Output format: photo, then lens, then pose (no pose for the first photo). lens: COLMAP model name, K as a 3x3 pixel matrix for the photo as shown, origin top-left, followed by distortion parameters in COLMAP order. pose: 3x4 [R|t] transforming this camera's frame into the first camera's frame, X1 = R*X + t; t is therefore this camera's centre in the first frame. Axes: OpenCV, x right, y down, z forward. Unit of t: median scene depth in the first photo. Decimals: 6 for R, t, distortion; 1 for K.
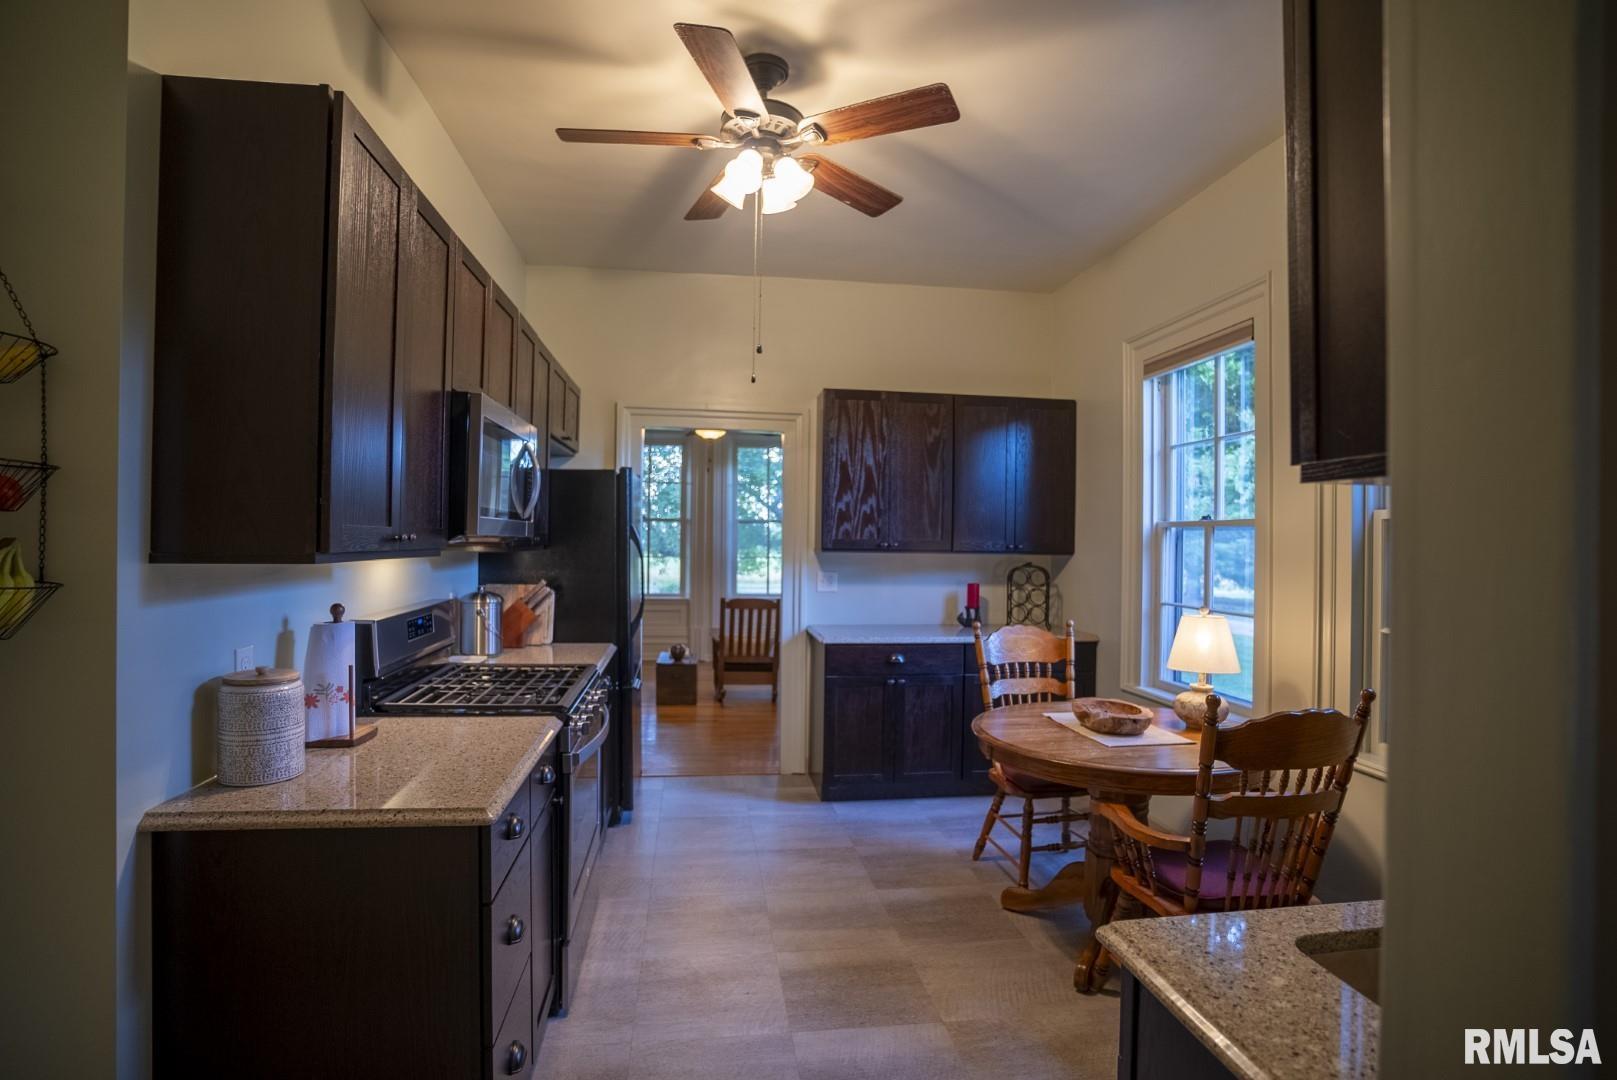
lens RADIAL K [[795.9, 0, 808.5], [0, 795.9, 540.0], [0, 0, 1]] dist [-0.080045, 0.034794]
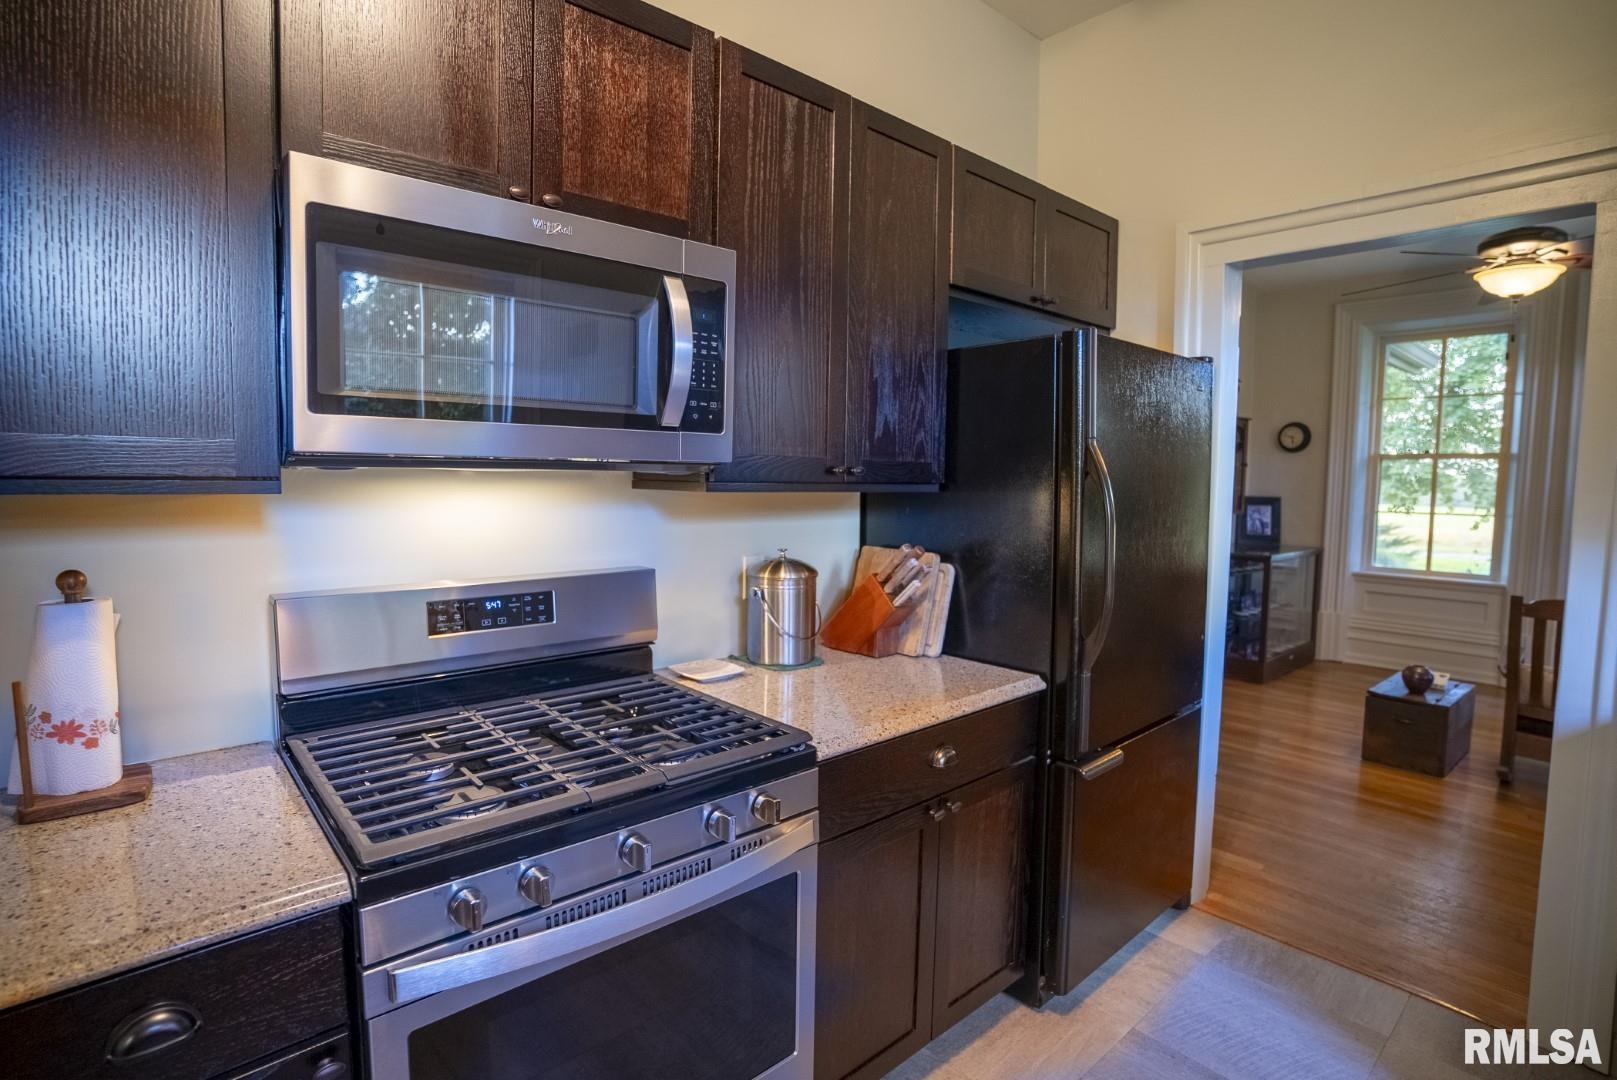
lens RADIAL K [[795.9, 0, 808.5], [0, 795.9, 540.0], [0, 0, 1]] dist [-0.080045, 0.034794]
pose [[0.550844, 0.065084, -0.832067, 0.083275], [-0.009692, 0.997386, 0.071600, 0.005580], [0.834552, -0.031376, 0.550035, 0.525526]]
